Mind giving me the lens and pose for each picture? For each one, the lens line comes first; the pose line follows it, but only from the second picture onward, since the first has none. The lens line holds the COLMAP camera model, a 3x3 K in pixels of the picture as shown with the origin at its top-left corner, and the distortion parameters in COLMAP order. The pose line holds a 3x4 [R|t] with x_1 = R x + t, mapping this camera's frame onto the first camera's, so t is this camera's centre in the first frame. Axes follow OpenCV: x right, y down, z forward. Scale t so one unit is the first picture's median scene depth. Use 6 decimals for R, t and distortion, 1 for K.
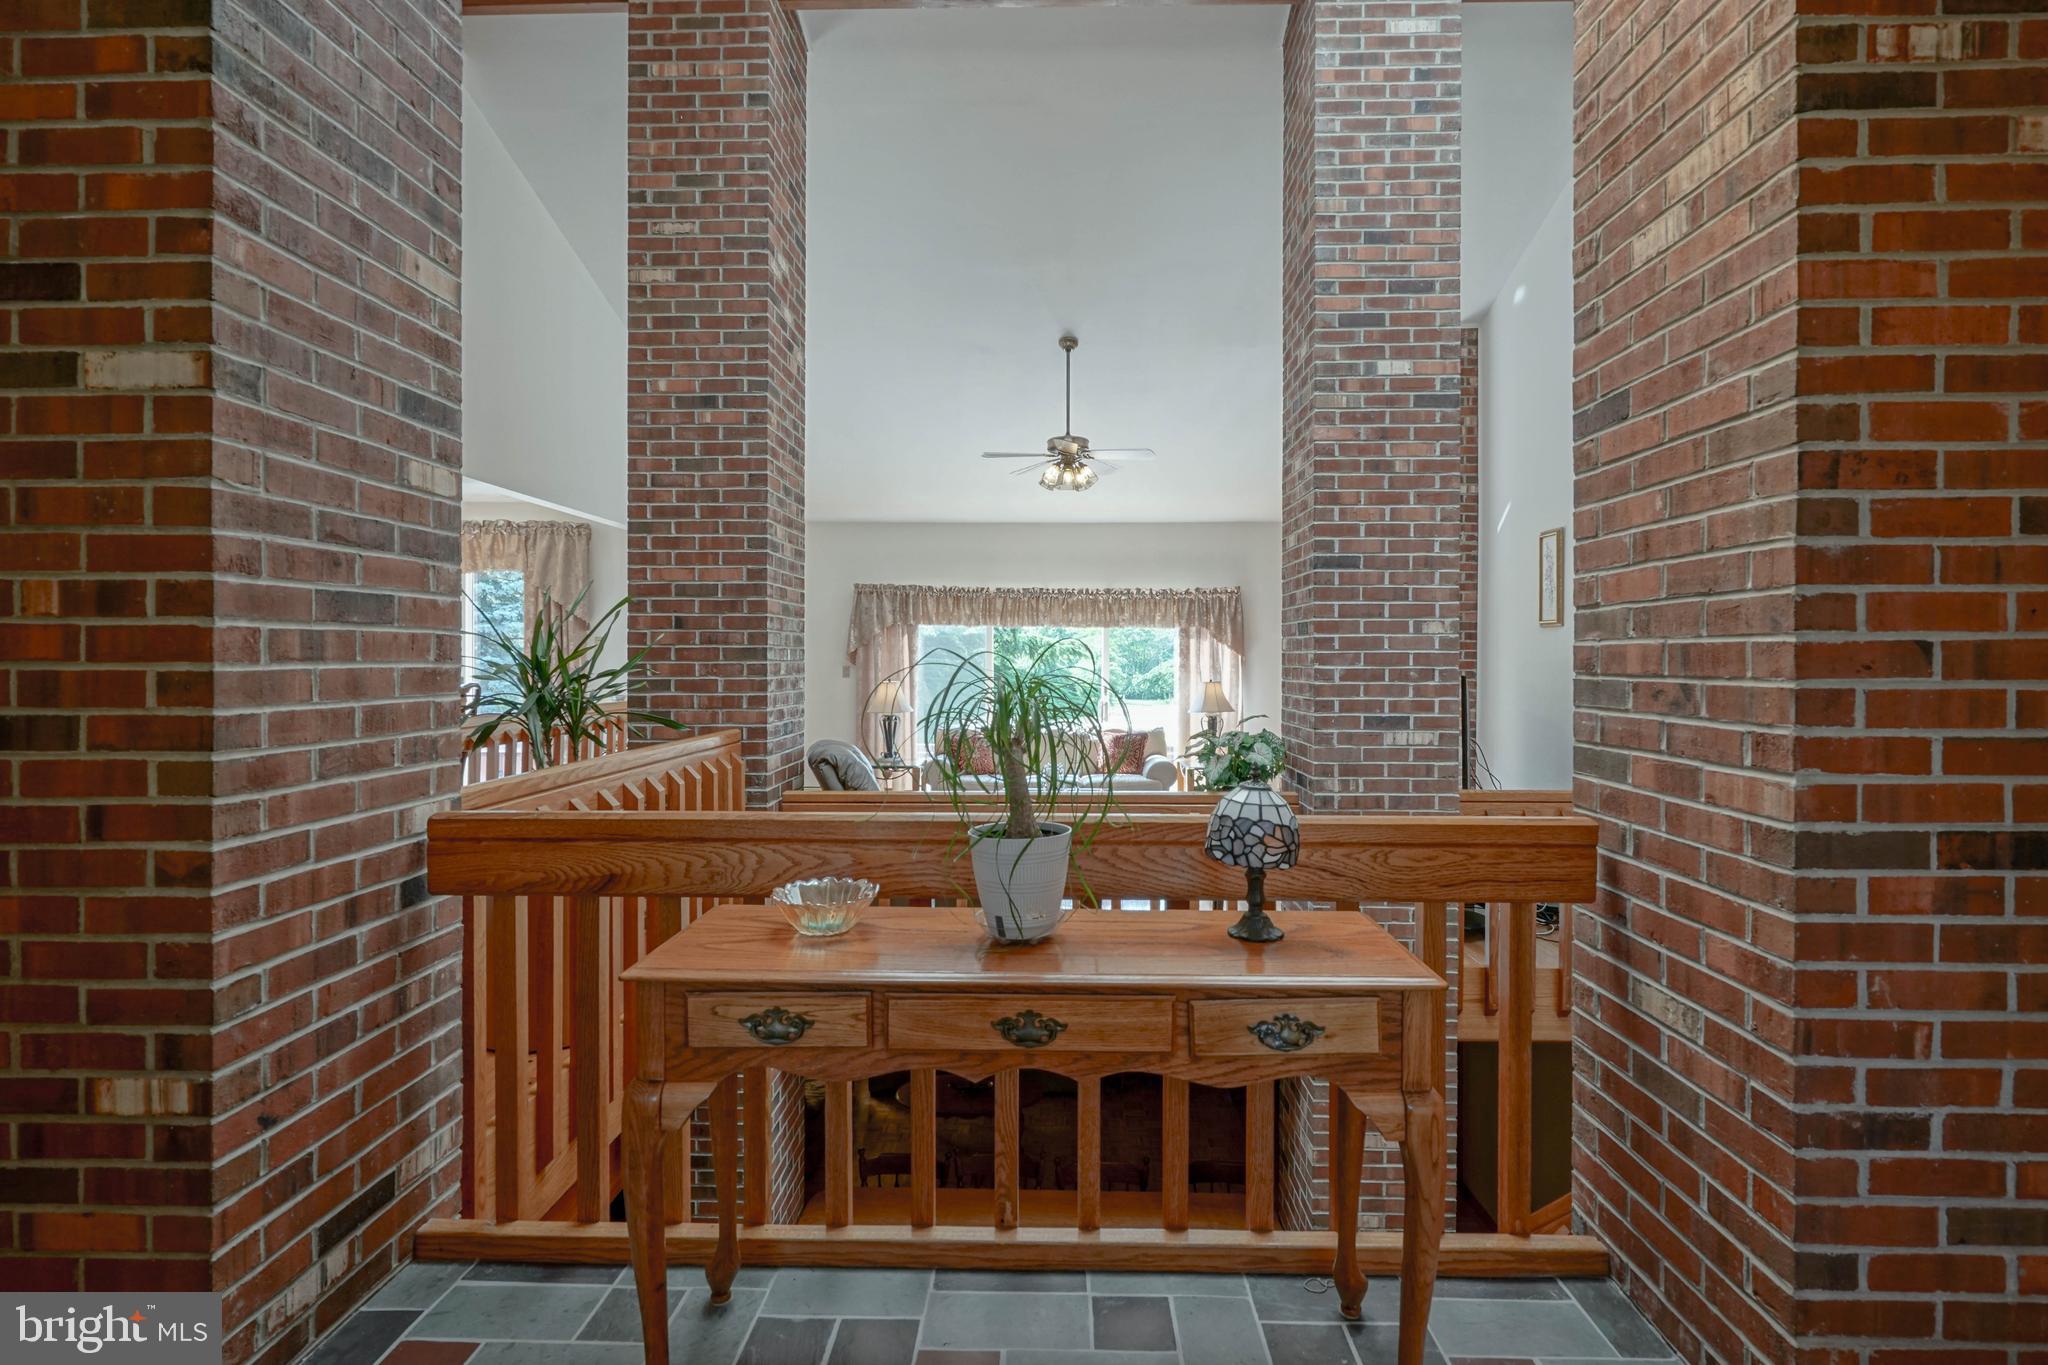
lens RADIAL K [[946.9, 0, 1027.1], [0, 946.9, 669.6], [0, 0, 1]] dist [-0.000392, 0.003036]
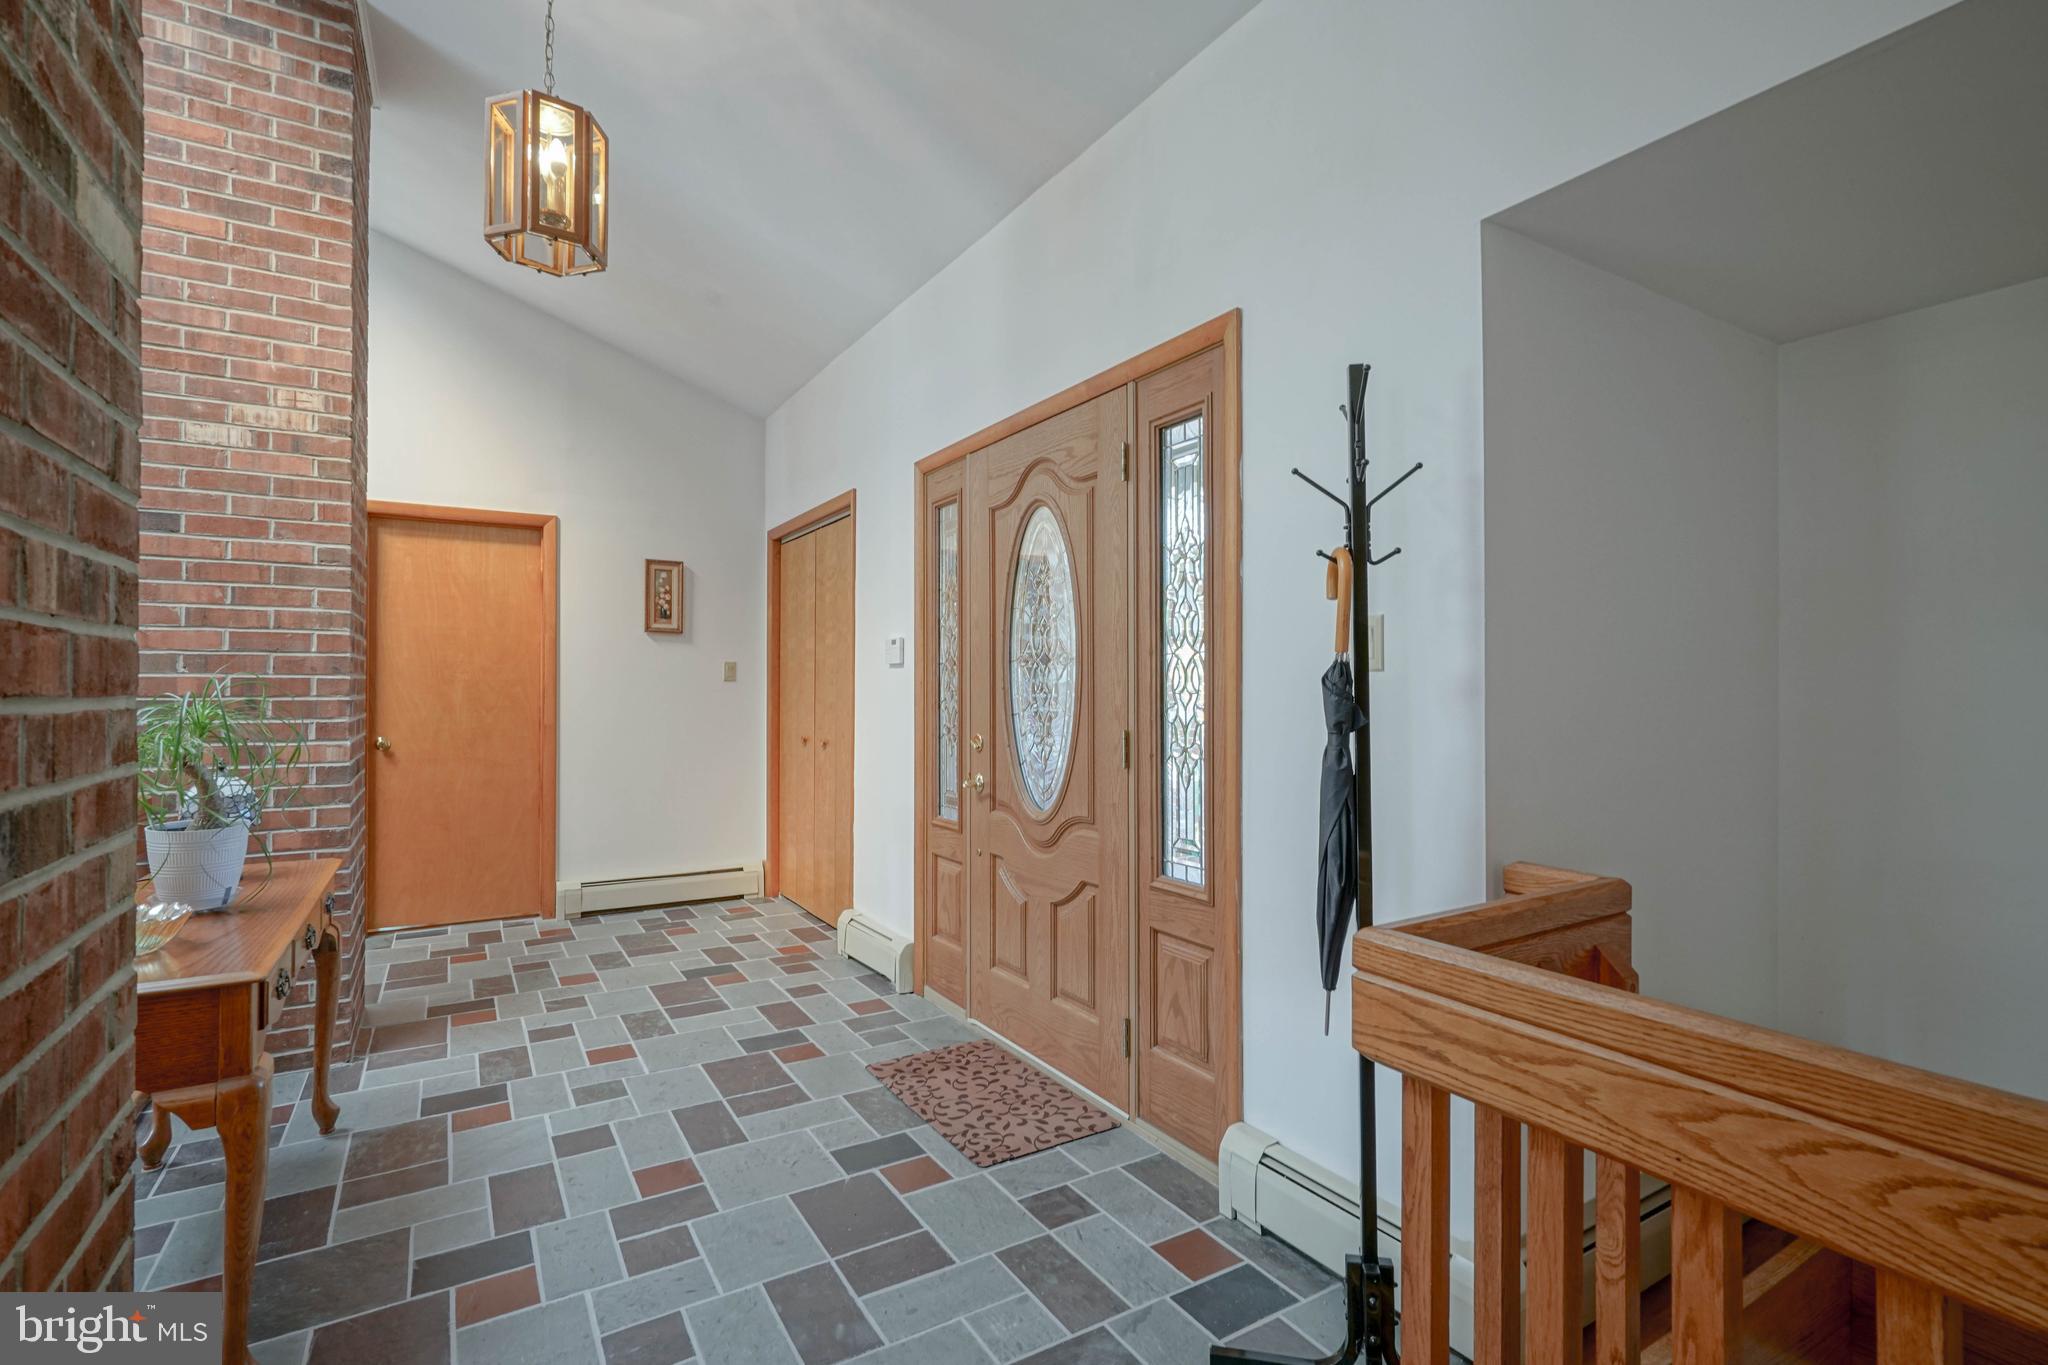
lens RADIAL K [[946.9, 0, 1024.0], [0, 946.9, 681.9], [0, 0, 1]] dist [-0.000392, 0.003036]
pose [[-0.552044, 0.003871, 0.833806, -1.596548], [0.007476, 0.999972, 0.000307, -0.008839], [-0.833781, 0.006403, -0.552058, 0.777213]]
